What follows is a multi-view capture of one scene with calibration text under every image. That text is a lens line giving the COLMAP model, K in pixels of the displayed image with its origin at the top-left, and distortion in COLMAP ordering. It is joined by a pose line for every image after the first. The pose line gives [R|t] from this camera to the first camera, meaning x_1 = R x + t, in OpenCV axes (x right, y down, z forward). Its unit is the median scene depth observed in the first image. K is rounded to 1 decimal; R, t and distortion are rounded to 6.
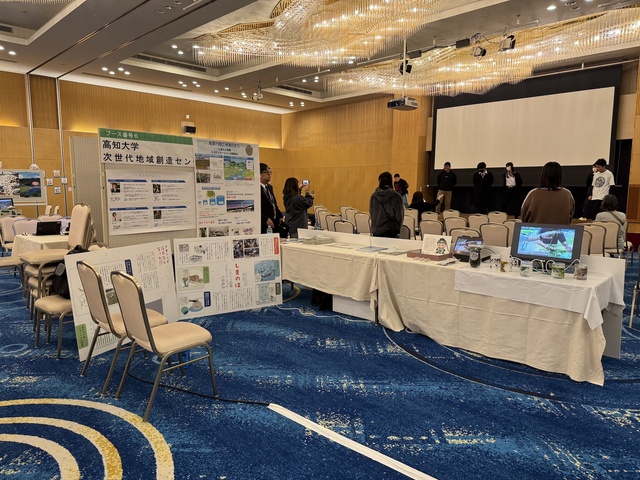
lens RADIAL K [[447.5, 0, 322.3], [0, 447.5, 239.1], [0, 0, 1]] dist [0.046400, -0.016650]
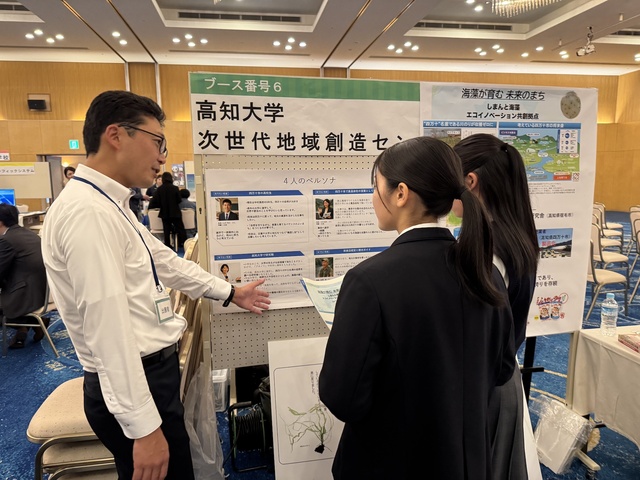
lens RADIAL K [[447.5, 0, 323.4], [0, 447.5, 246.8], [0, 0, 1]] dist [0.046400, -0.016650]
pose [[0.805441, 0.081895, -0.586990, -0.112549], [-0.057078, 0.996522, 0.060713, -0.102618], [0.589921, -0.015396, 0.807314, 0.655311]]
